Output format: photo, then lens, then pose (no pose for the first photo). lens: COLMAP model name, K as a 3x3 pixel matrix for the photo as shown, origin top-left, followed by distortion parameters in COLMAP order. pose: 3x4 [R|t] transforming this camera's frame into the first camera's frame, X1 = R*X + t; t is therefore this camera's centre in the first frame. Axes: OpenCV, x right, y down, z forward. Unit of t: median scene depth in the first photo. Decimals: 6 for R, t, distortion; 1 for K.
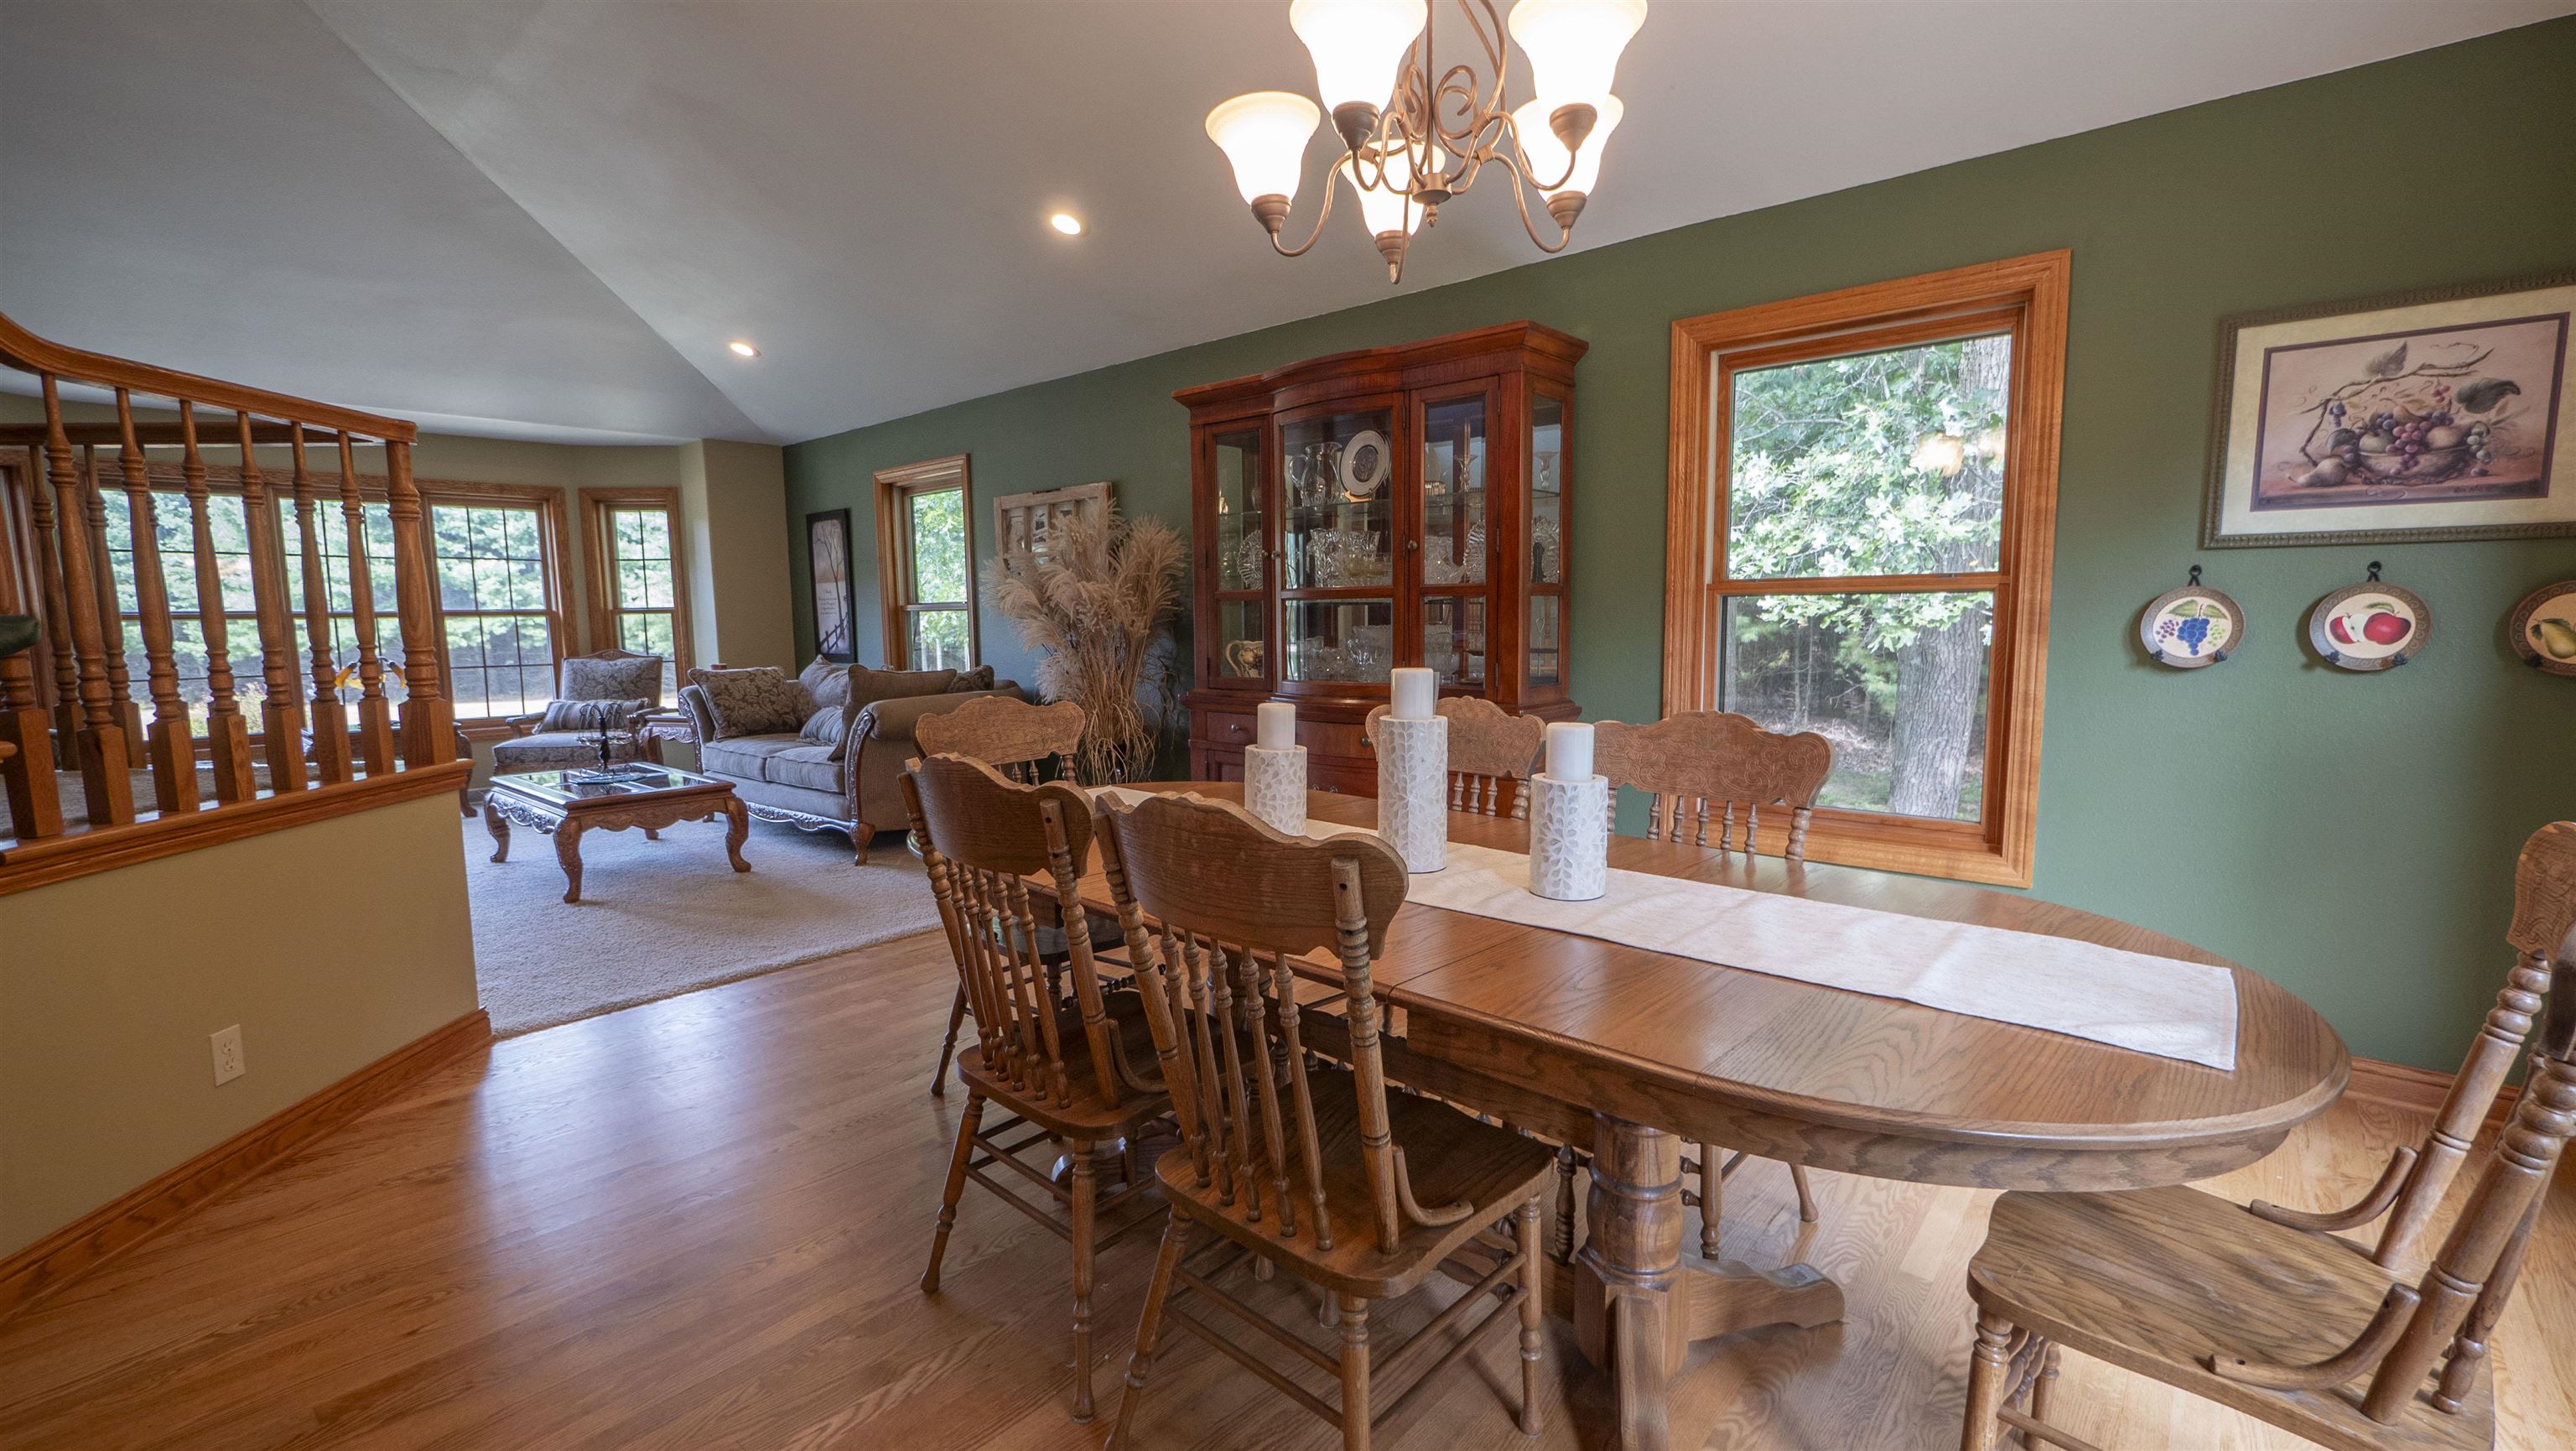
lens RADIAL K [[1092.8, 0, 1297.1], [0, 1092.8, 734.8], [0, 0, 1]] dist [-0.007768, 0.003240]
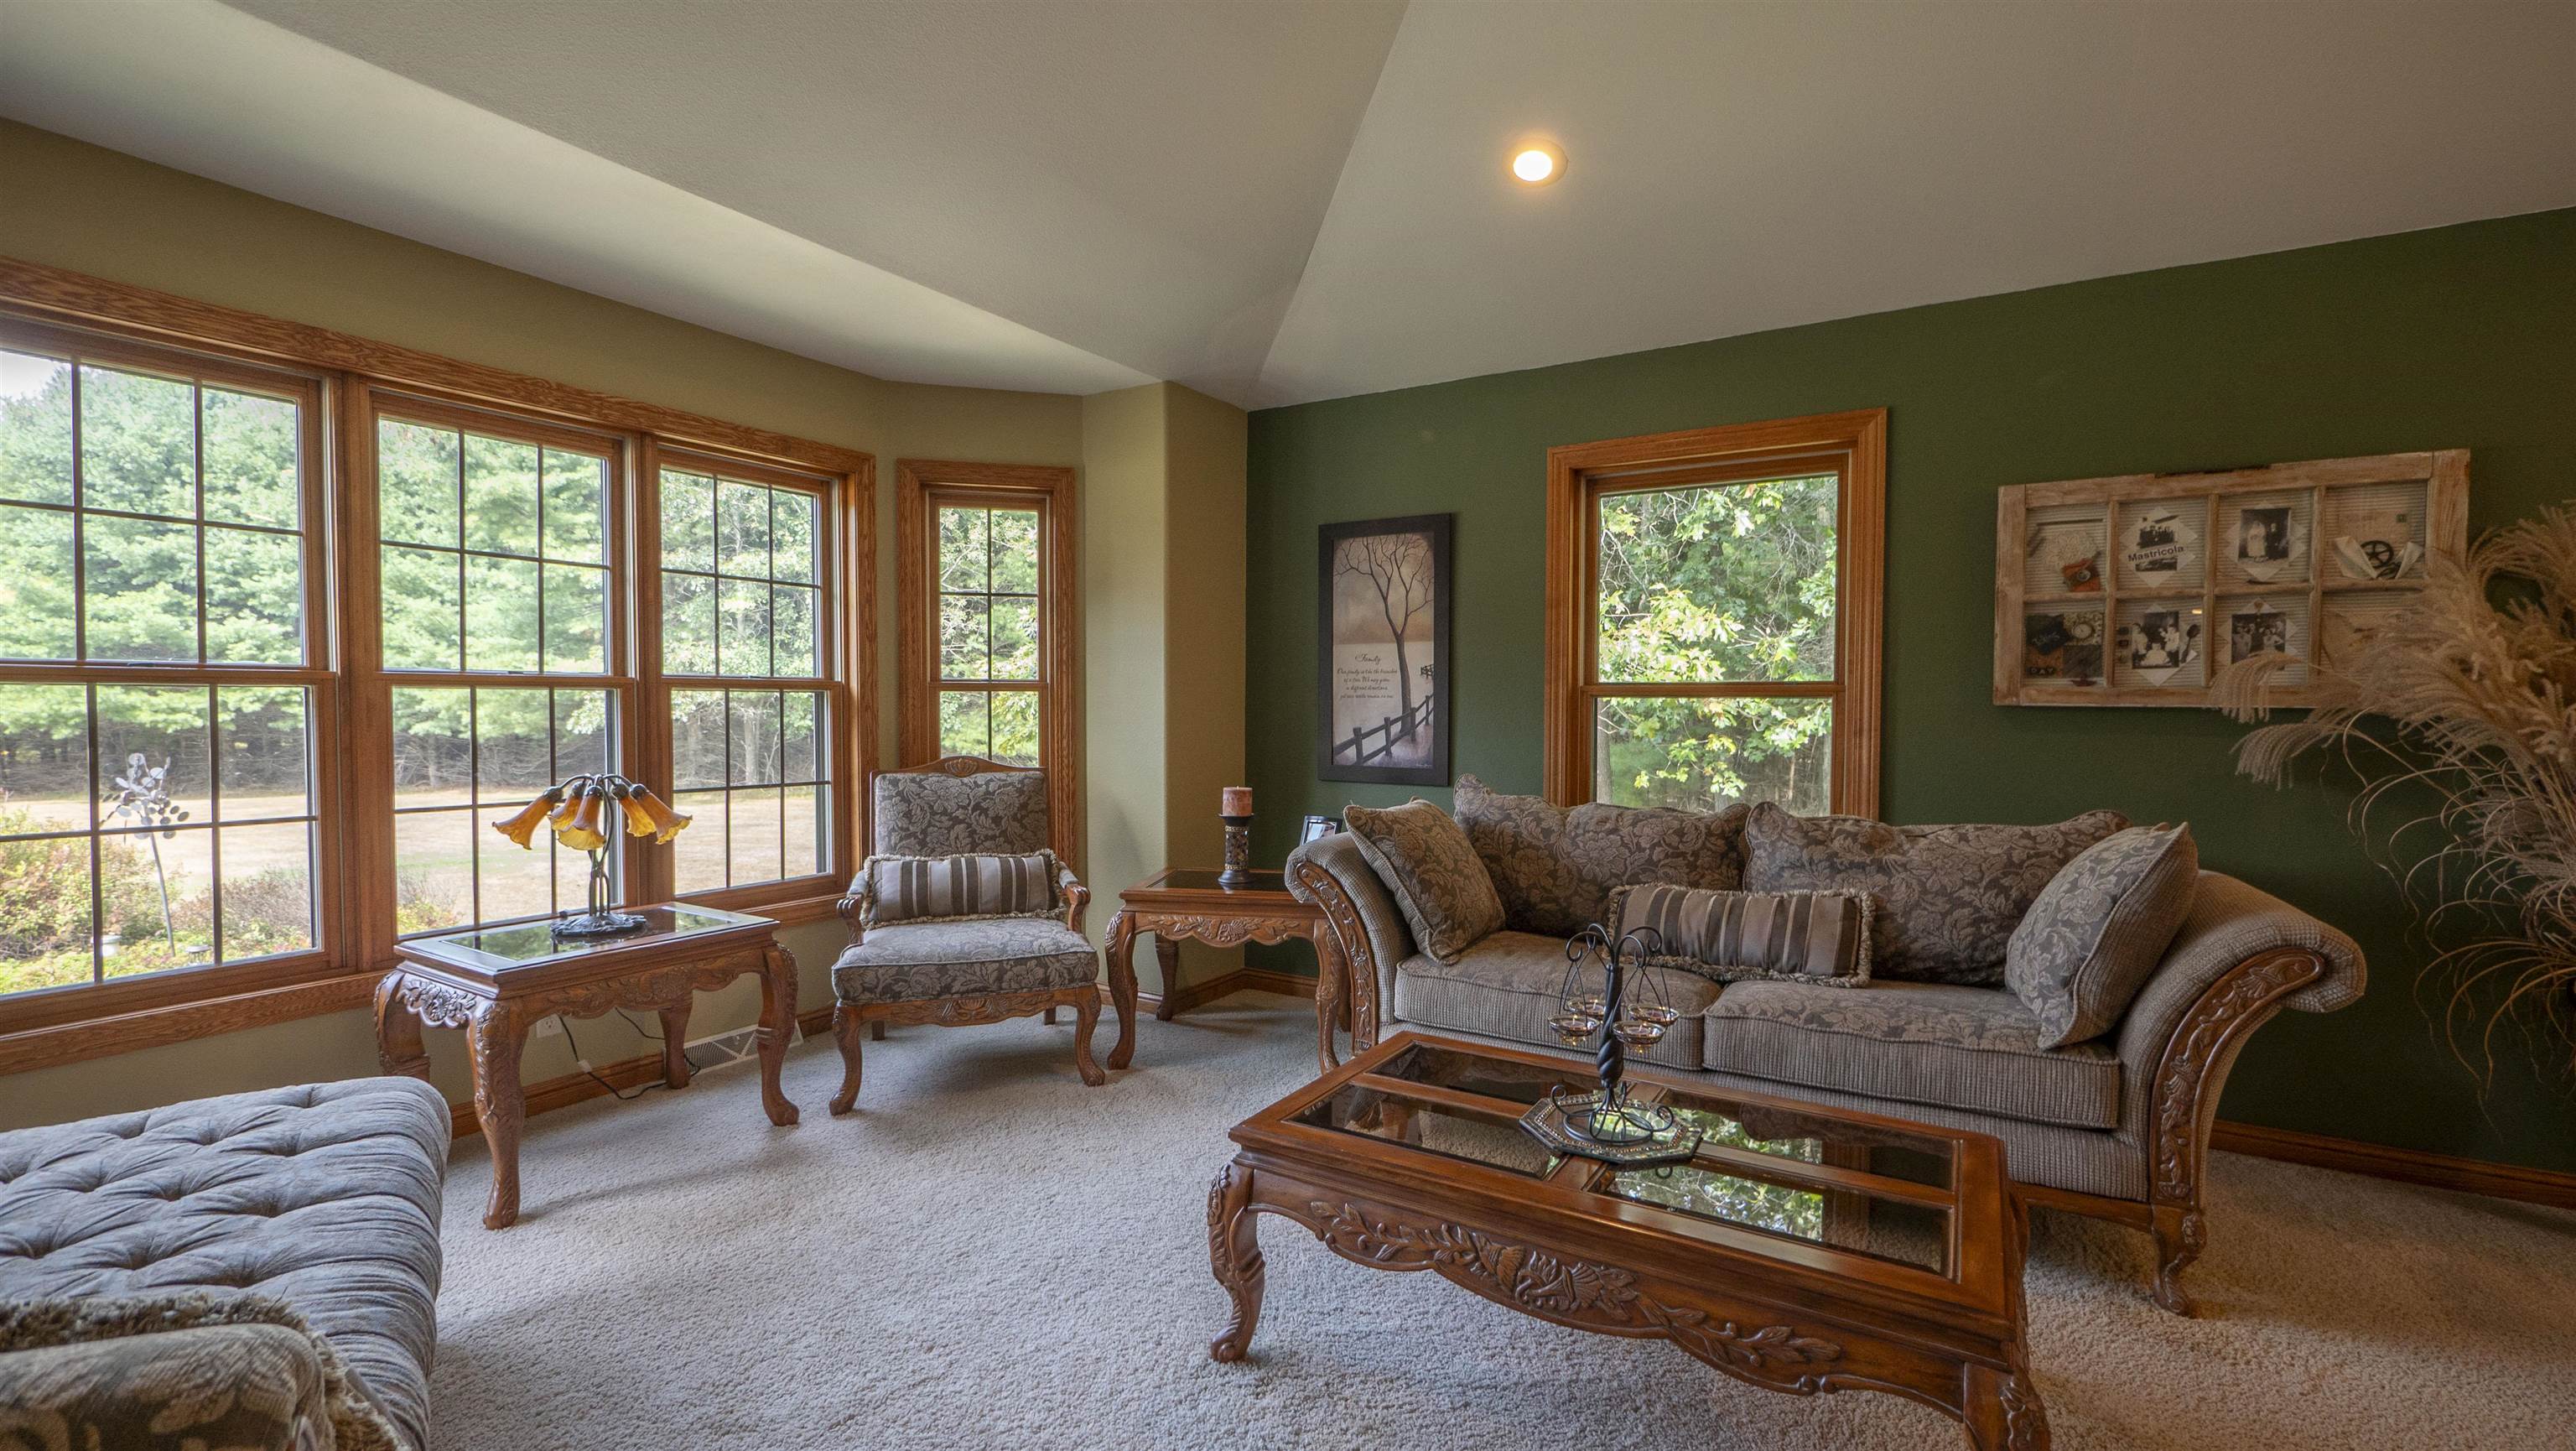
lens RADIAL K [[1092.8, 0, 1297.1], [0, 1092.8, 734.8], [0, 0, 1]] dist [-0.007768, 0.003240]
pose [[0.984820, 0.015498, 0.172883, -0.555164], [-0.000688, 0.996347, -0.085396, -0.042097], [-0.173575, 0.083981, 0.981233, 0.440296]]
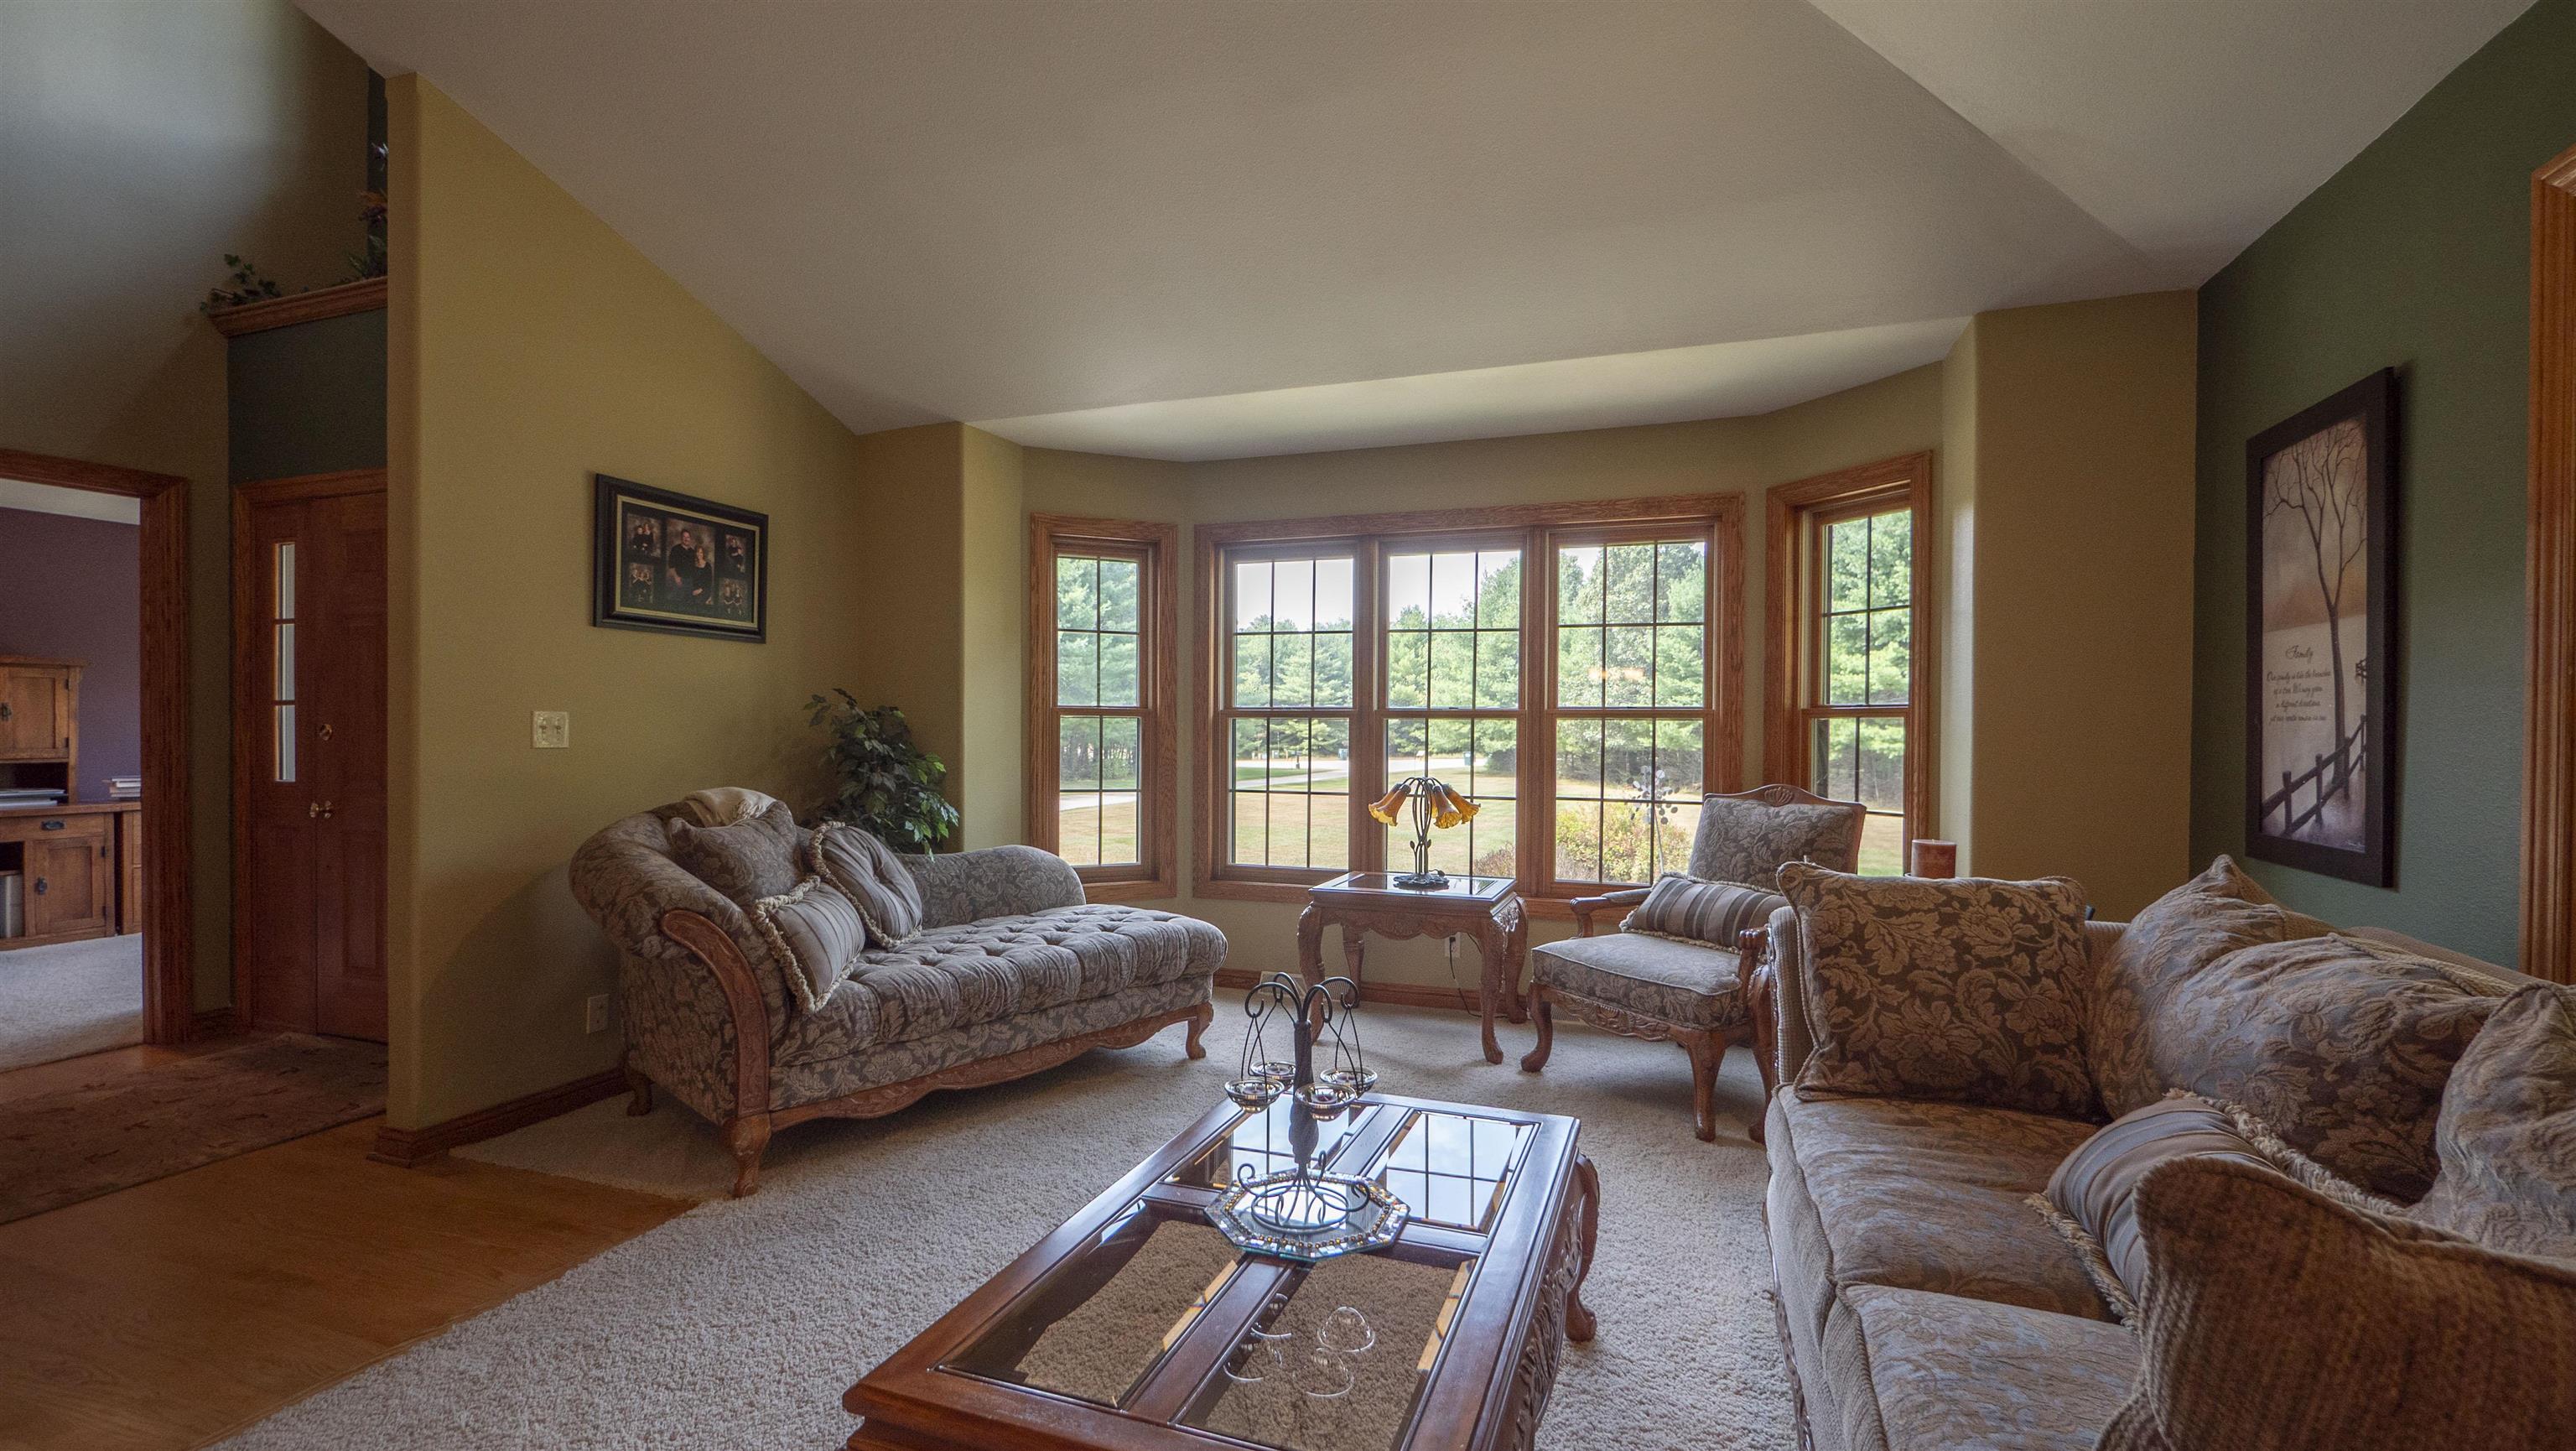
lens RADIAL K [[1086.3, 0, 1307.9], [0, 1086.3, 732.9], [0, 0, 1]] dist [-0.003150, 0.000106]
pose [[0.377457, 0.023155, -0.925738, -0.235465], [-0.117782, 0.992769, -0.023192, -0.063436], [0.918506, 0.117789, 0.377455, 0.593272]]
